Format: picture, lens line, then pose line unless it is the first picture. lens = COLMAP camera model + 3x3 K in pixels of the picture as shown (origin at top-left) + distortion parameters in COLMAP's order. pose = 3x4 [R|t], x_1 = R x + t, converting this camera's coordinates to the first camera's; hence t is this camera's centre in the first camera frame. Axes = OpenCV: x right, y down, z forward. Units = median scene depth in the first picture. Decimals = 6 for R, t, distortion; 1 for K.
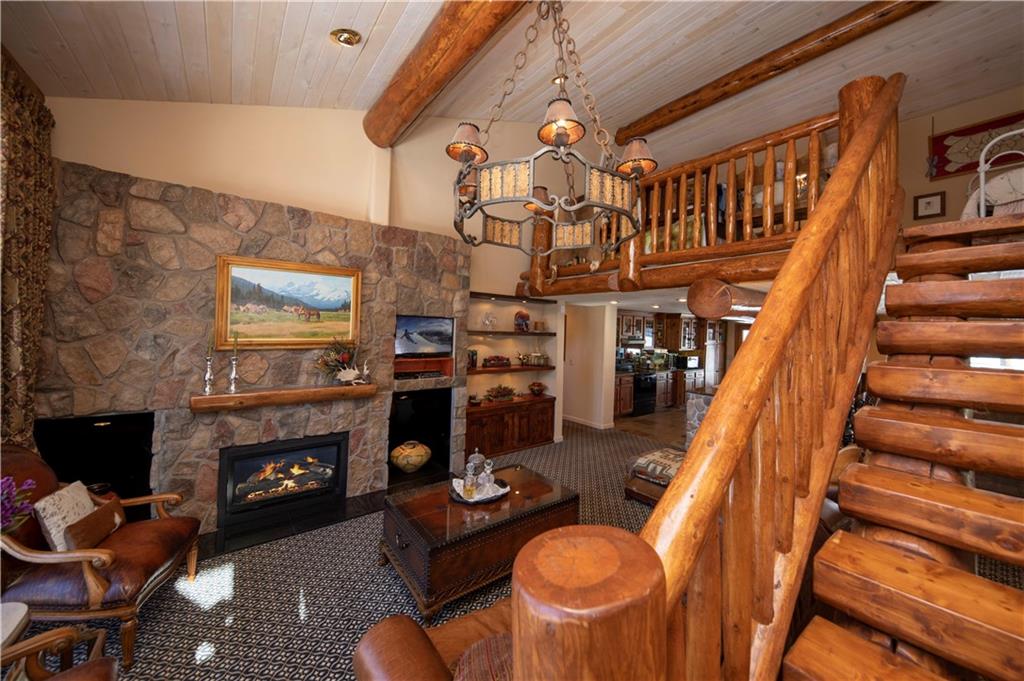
lens RADIAL K [[369.6, 0, 533.5], [0, 369.6, 321.5], [0, 0, 1]] dist [0.000442, -0.005134]
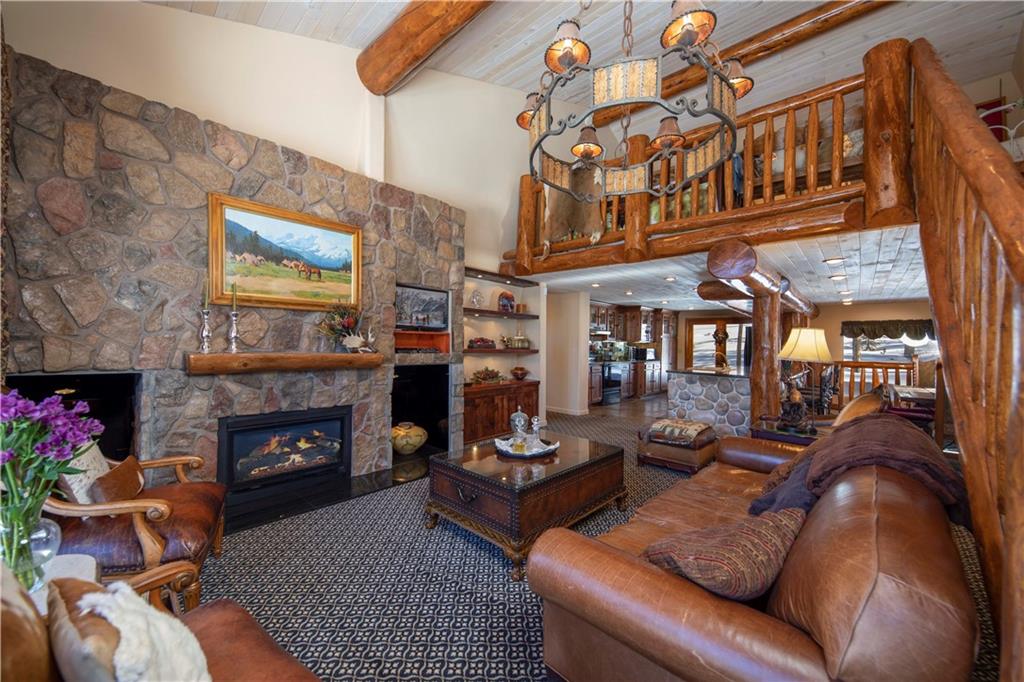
lens RADIAL K [[377.5, 0, 512.0], [0, 377.5, 341.0], [0, 0, 1]] dist [0.001965, -0.004544]
pose [[0.992340, -0.006779, 0.123354, -0.231333], [0.002908, 0.999498, 0.031533, 0.115786], [-0.123506, -0.030933, 0.991862, 0.035239]]
